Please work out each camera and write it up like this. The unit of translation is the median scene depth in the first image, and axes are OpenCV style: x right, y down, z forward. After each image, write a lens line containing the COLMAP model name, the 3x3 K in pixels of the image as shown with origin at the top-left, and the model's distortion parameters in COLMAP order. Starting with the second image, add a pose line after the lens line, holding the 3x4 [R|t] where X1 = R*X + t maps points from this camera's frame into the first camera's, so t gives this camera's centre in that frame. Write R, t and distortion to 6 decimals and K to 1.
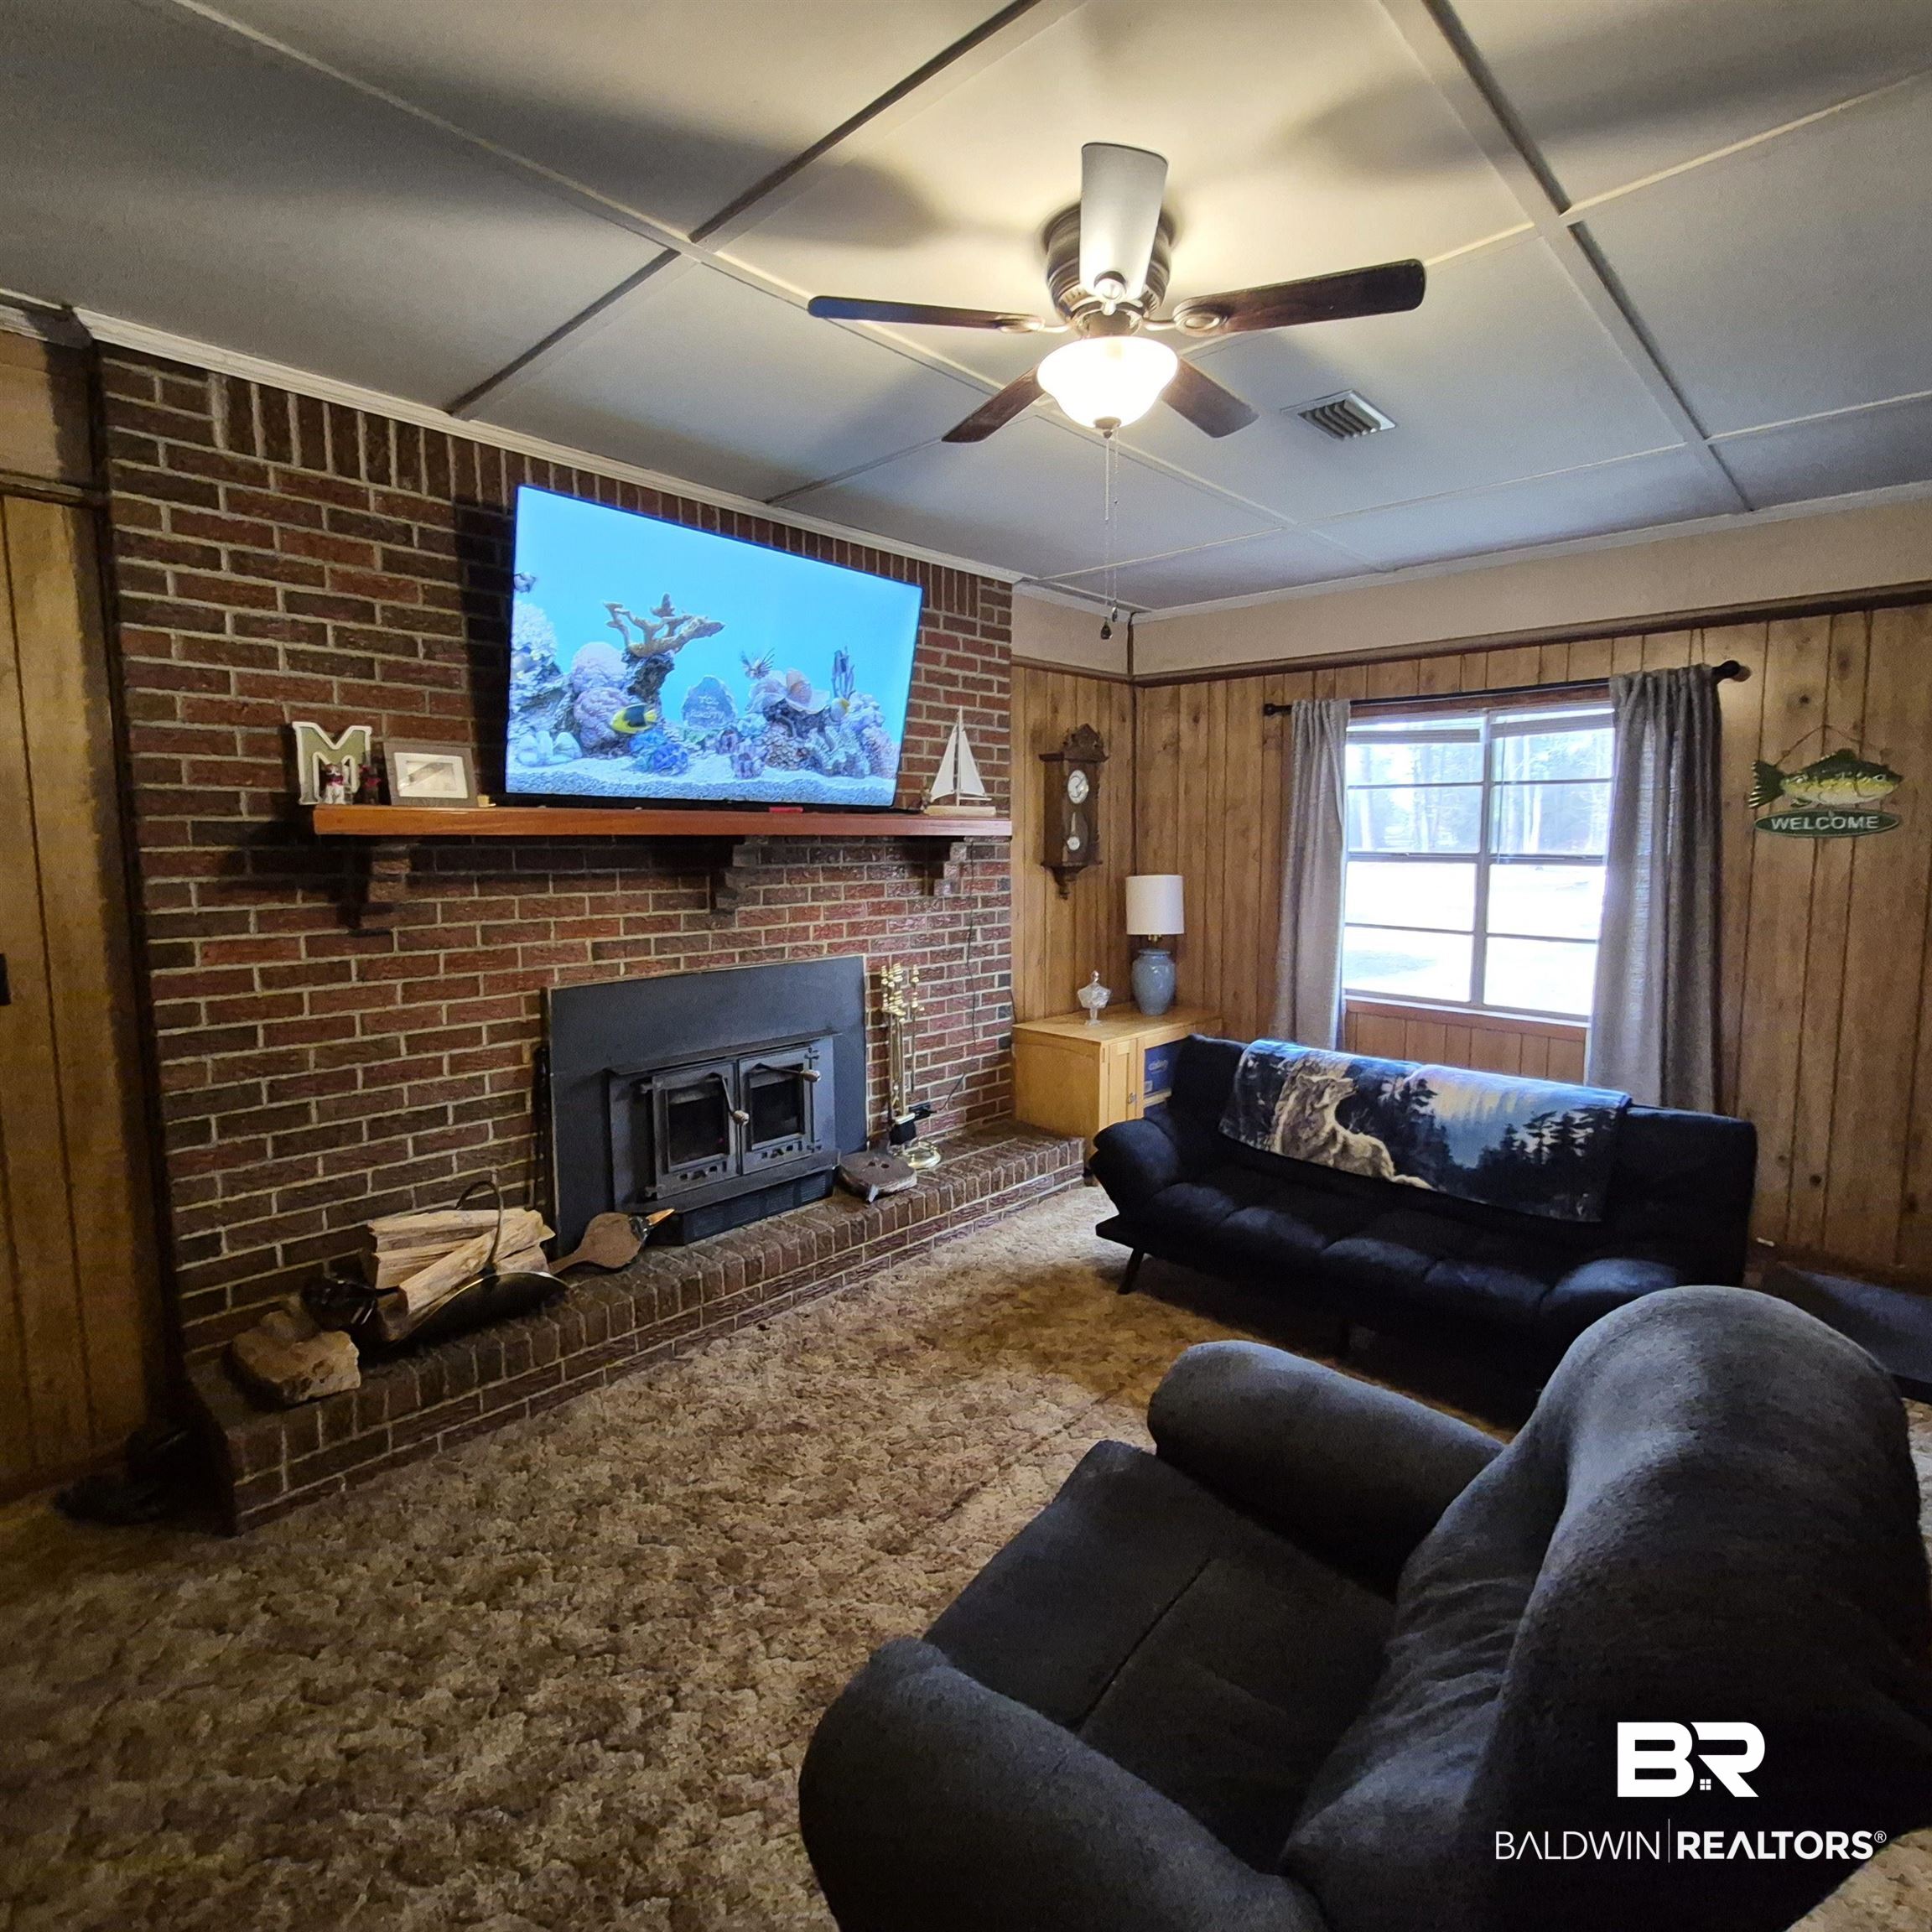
lens RADIAL K [[1014.1, 0, 1005.3], [0, 1014.1, 937.6], [0, 0, 1]] dist [0.017232, -0.016160]
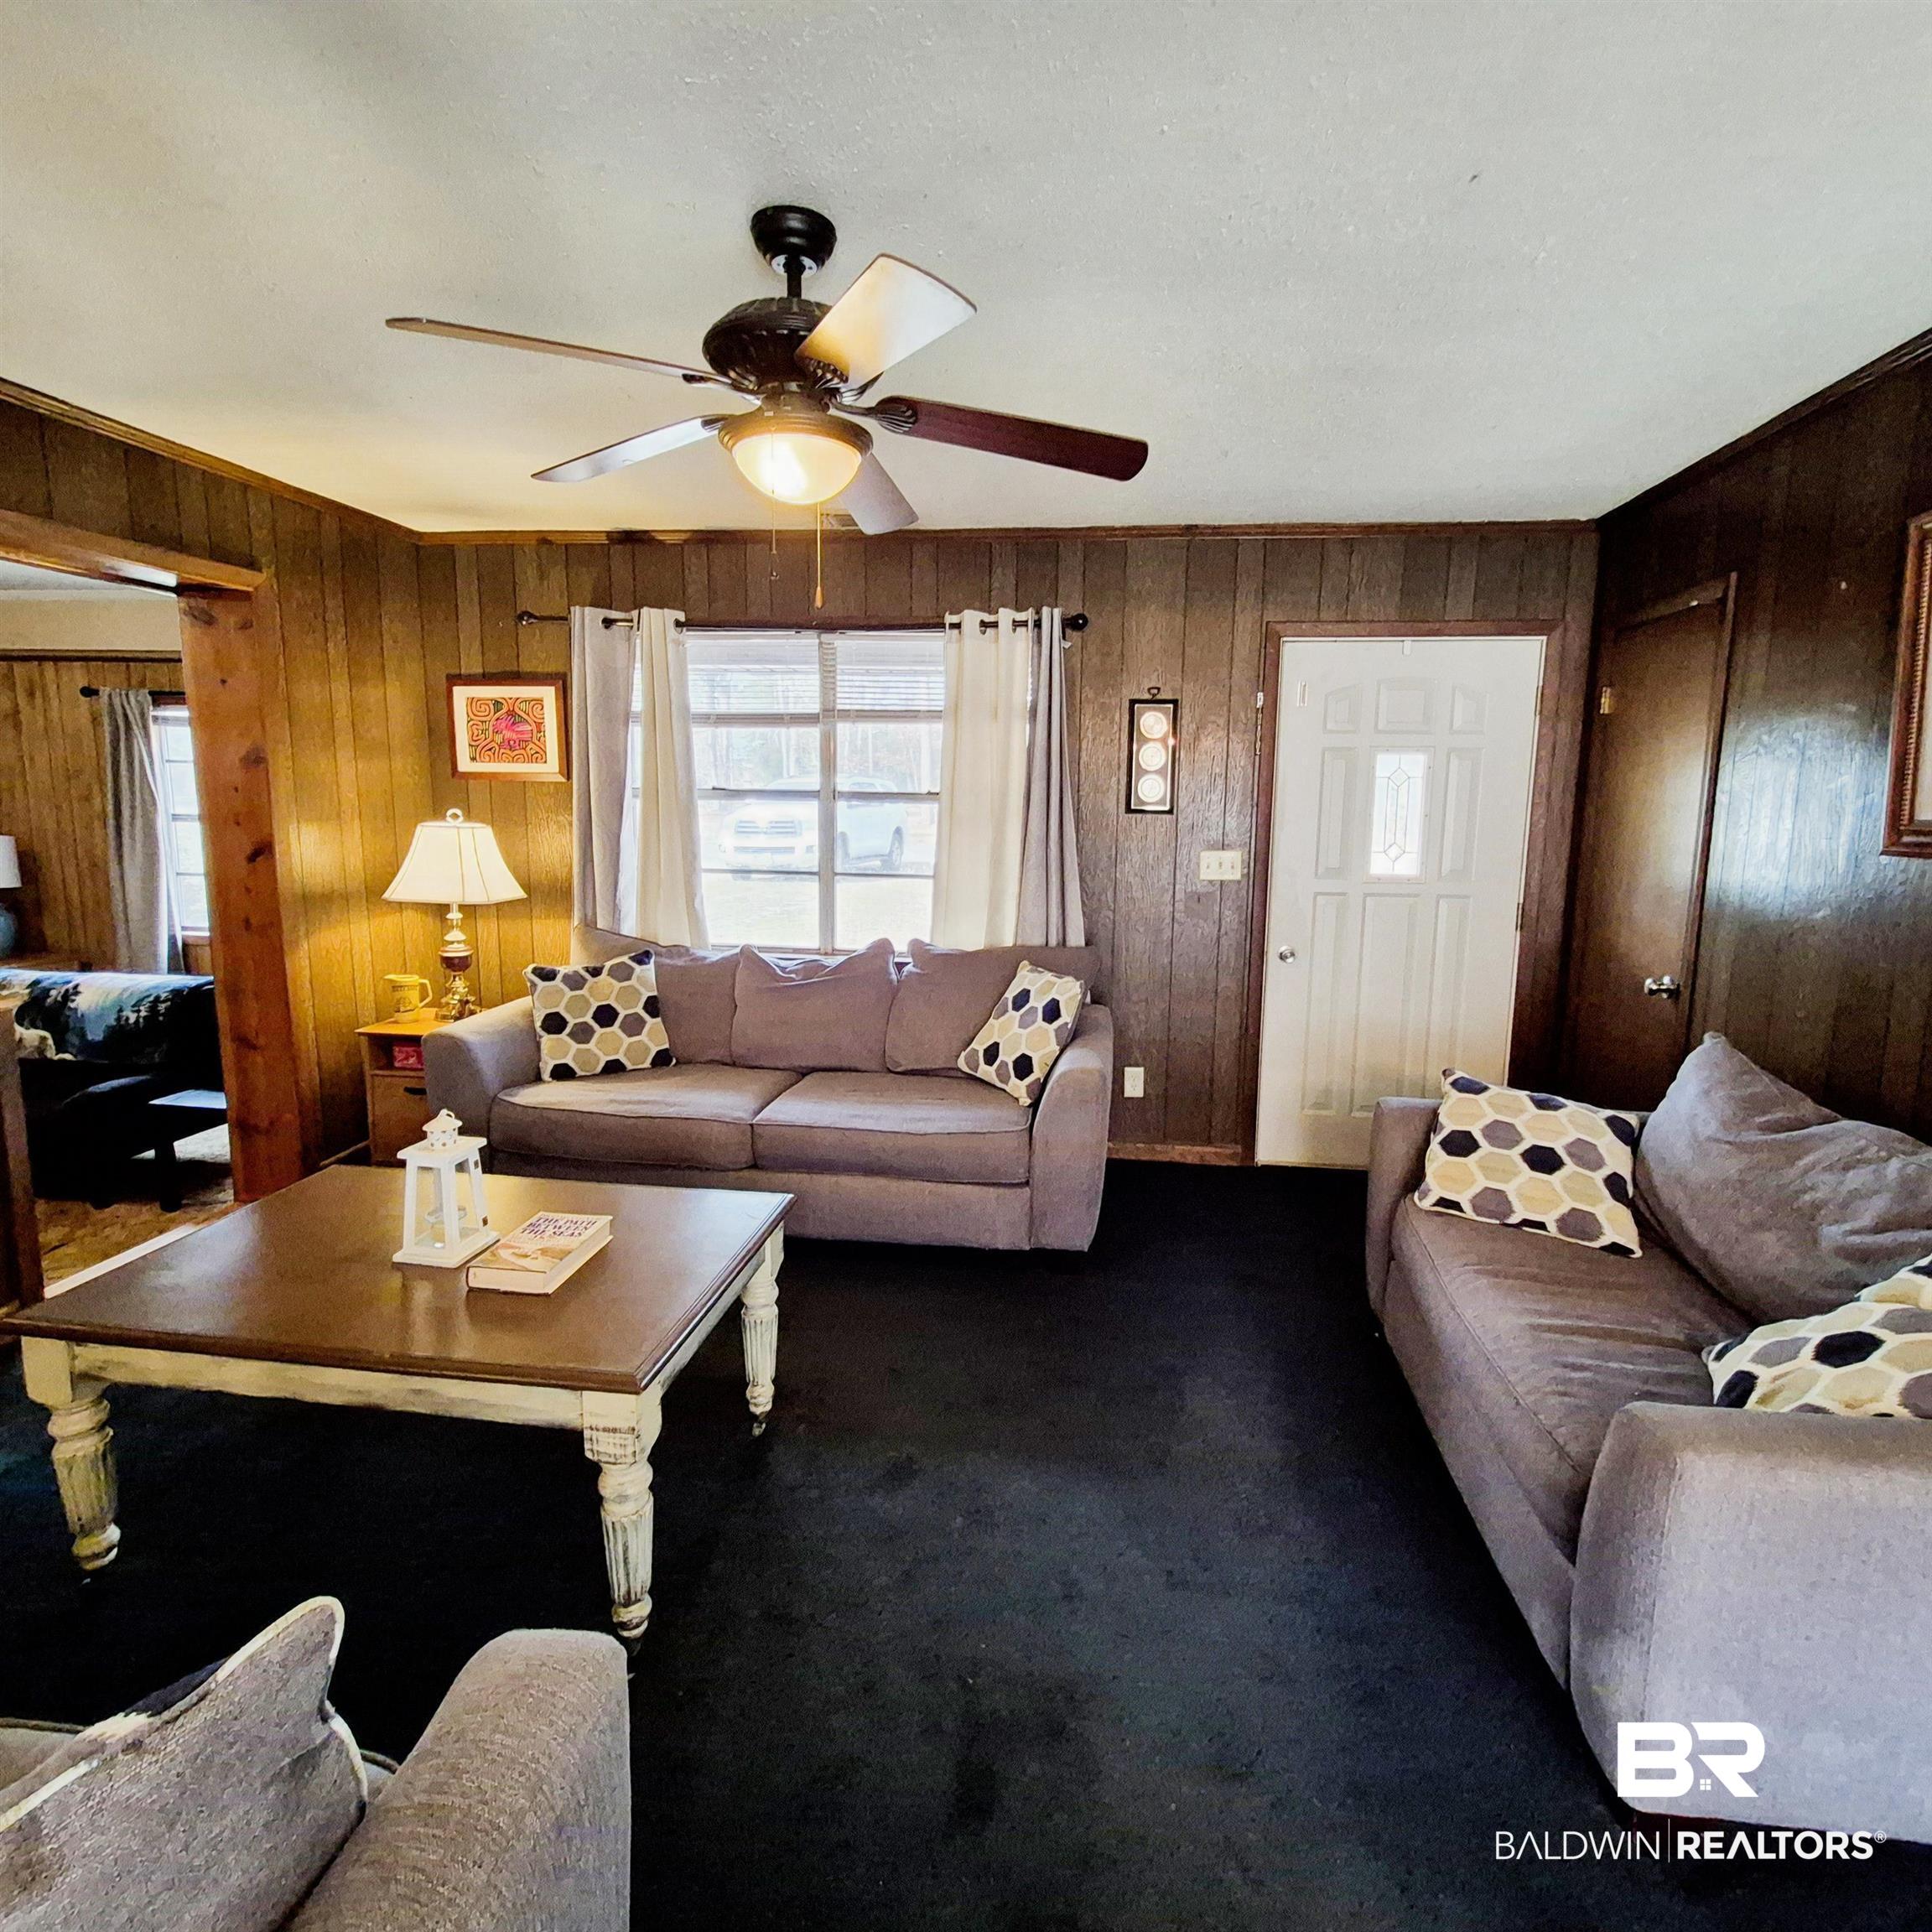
lens RADIAL K [[1014.1, 0, 1005.3], [0, 1014.1, 937.6], [0, 0, 1]] dist [0.017232, -0.016160]
pose [[0.816193, -0.071272, 0.573366, 0.668345], [0.045801, 0.997221, 0.058761, 0.054410], [-0.575961, -0.021700, 0.817189, -0.879046]]
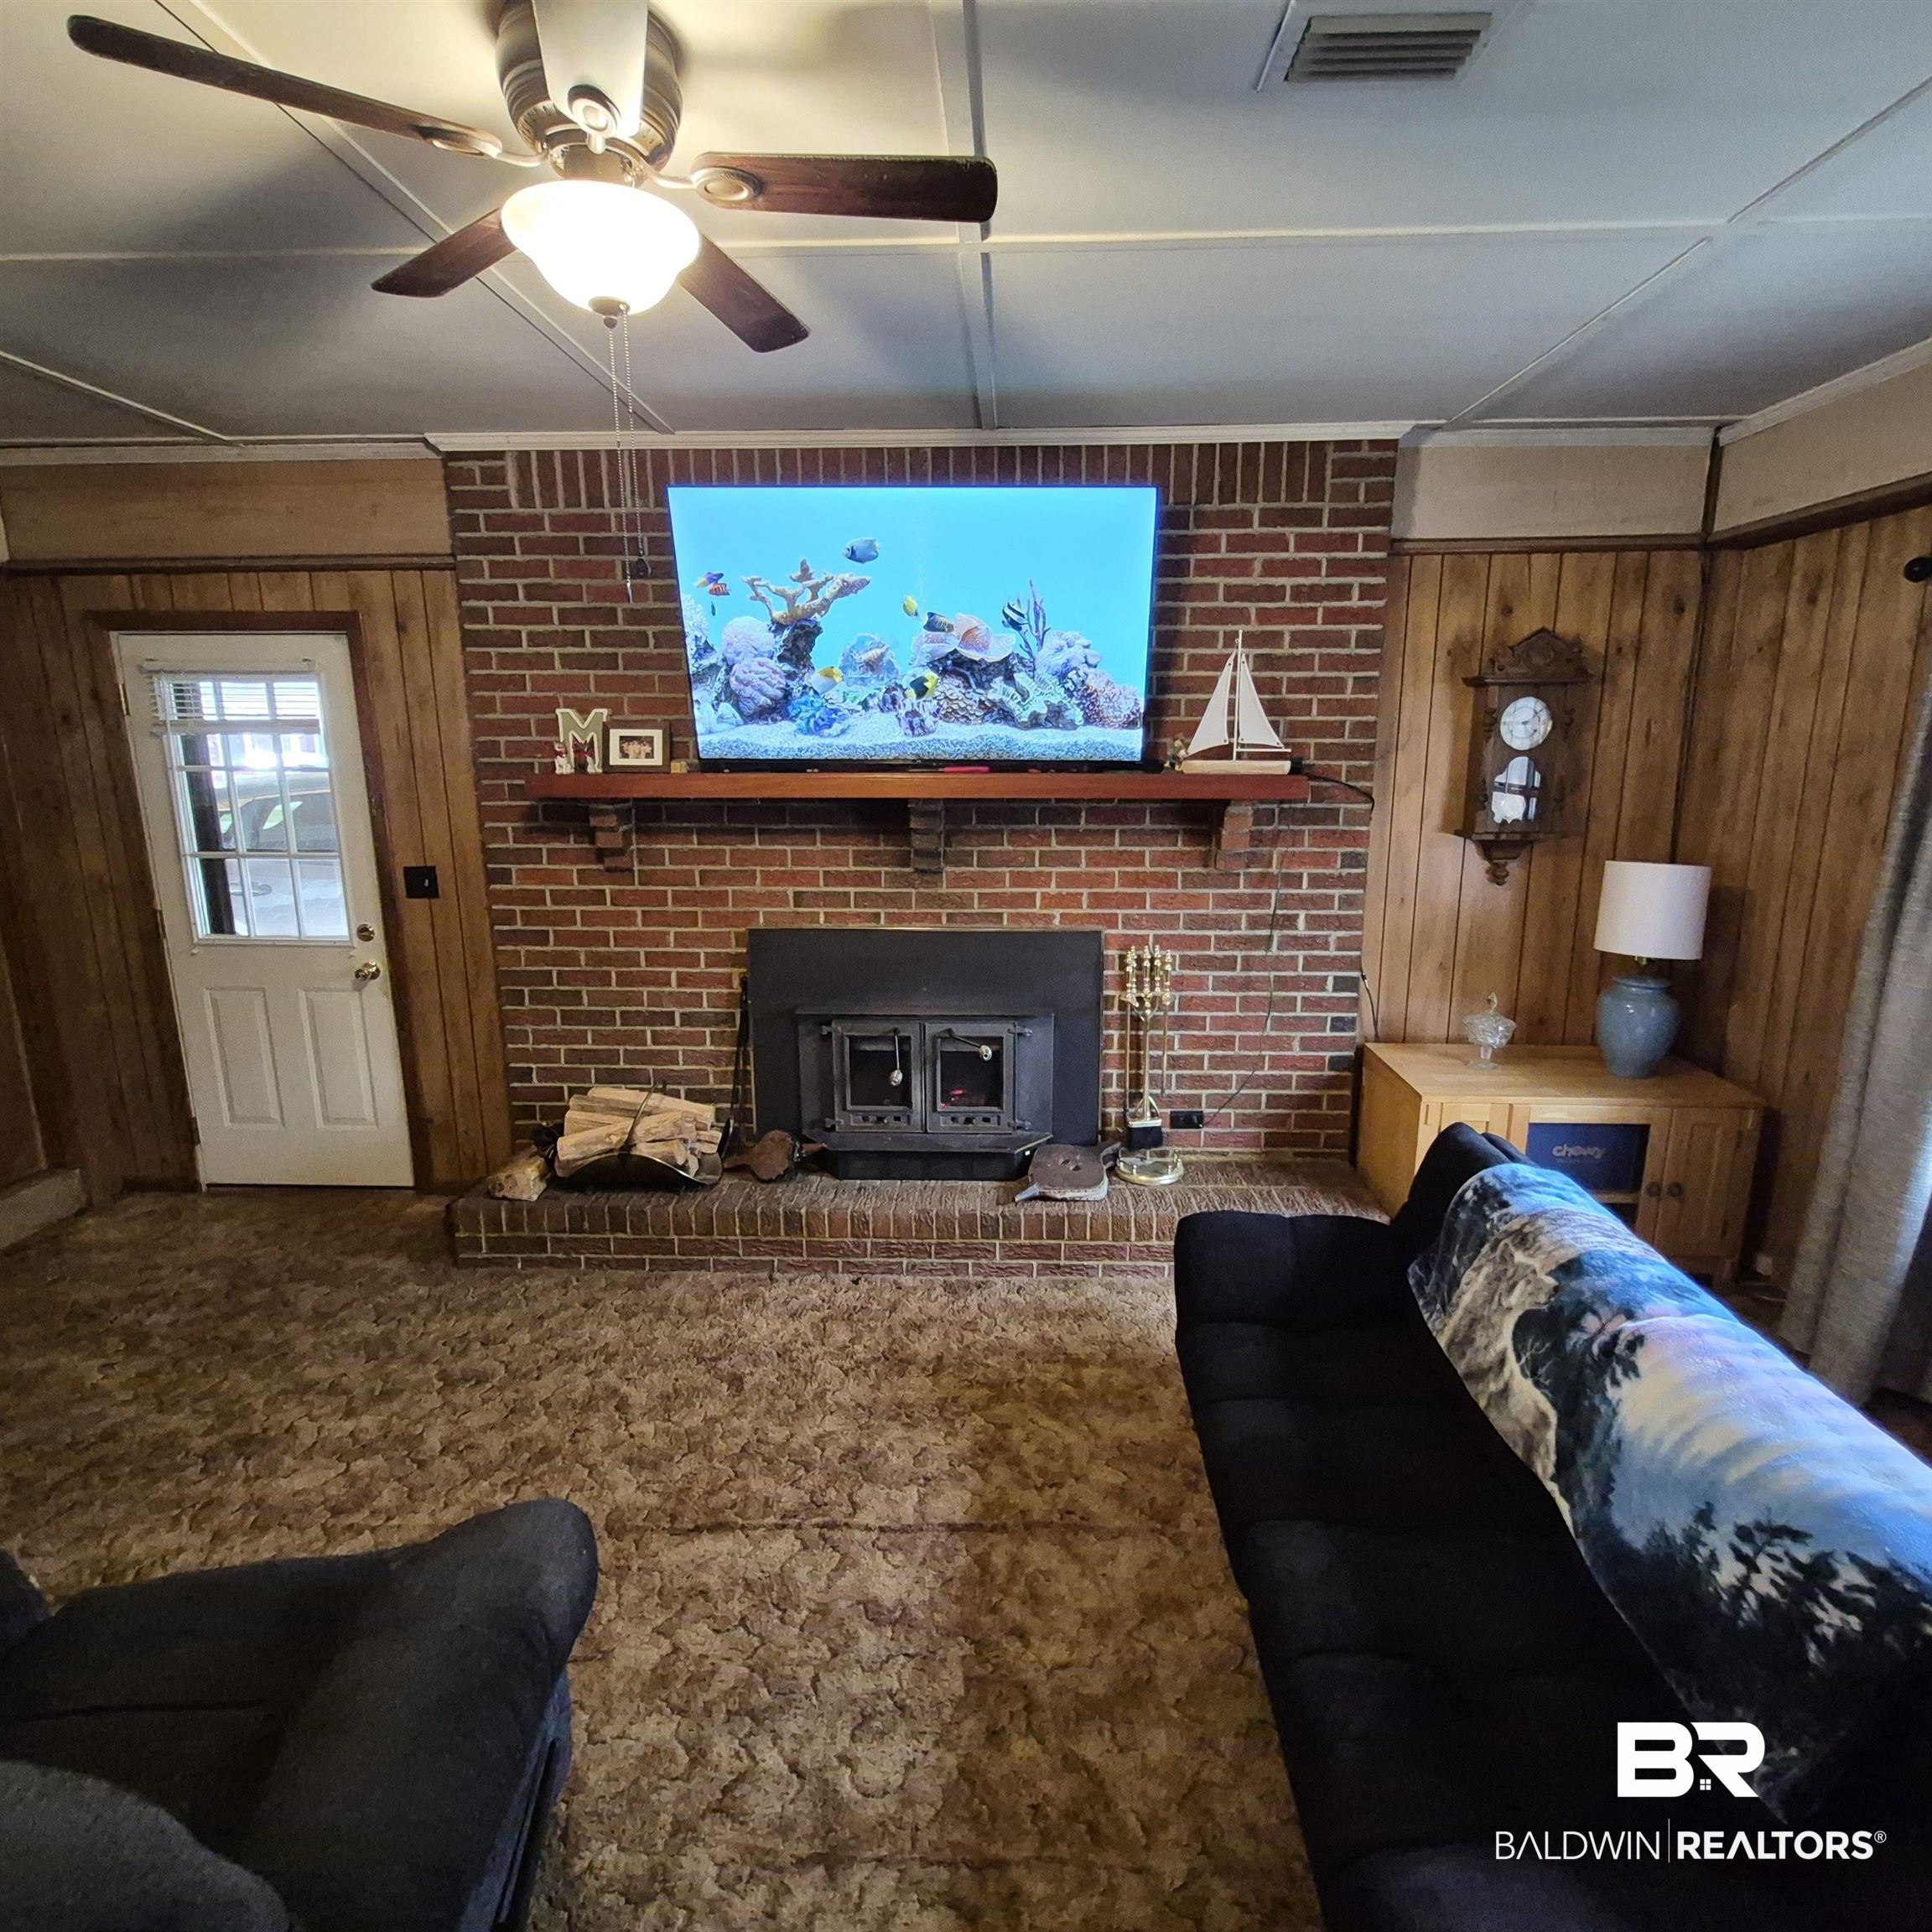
lens RADIAL K [[986.8, 0, 1012.7], [0, 986.8, 944.9], [0, 0, 1]] dist [-0.000018, -0.012681]
pose [[0.656825, 0.144663, -0.740036, 0.550546], [-0.075897, 0.989124, 0.125992, -0.090065], [0.750214, -0.026588, 0.660661, 0.464093]]
